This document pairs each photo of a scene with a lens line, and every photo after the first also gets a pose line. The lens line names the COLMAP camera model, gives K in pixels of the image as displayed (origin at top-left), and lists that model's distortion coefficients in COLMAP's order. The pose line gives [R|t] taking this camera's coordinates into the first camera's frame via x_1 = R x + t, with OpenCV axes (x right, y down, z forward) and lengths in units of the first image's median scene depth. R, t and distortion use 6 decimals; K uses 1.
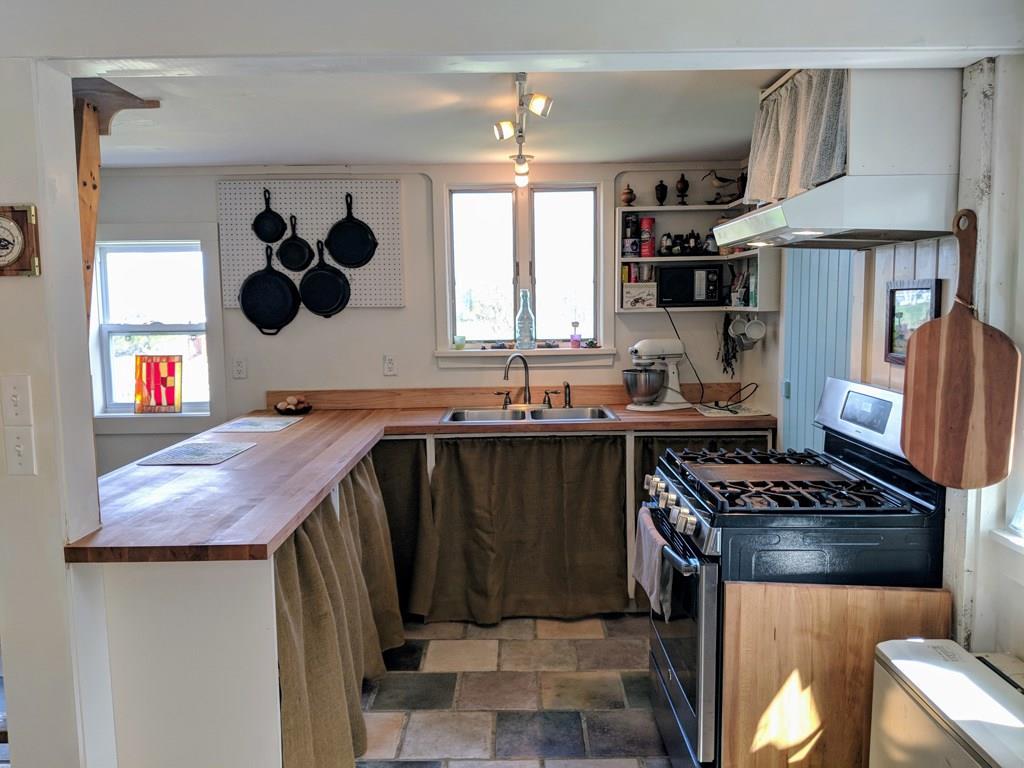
lens RADIAL K [[864.6, 0, 509.0], [0, 864.6, 342.6], [0, 0, 1]] dist [0.130452, -0.299669]
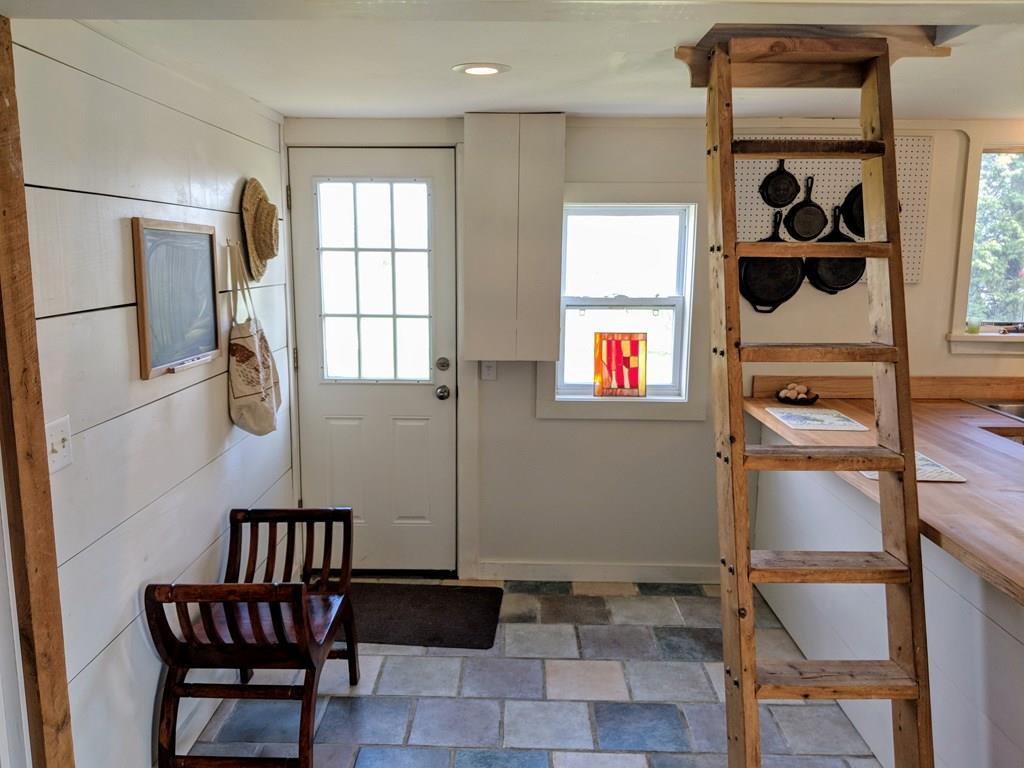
lens RADIAL K [[864.6, 0, 509.0], [0, 864.6, 342.6], [0, 0, 1]] dist [0.130452, -0.299669]
pose [[0.999818, 0.019073, 0.000381, -0.516327], [-0.019069, 0.998663, 0.048053, -0.015563], [0.000536, -0.048052, 0.998845, 0.112767]]
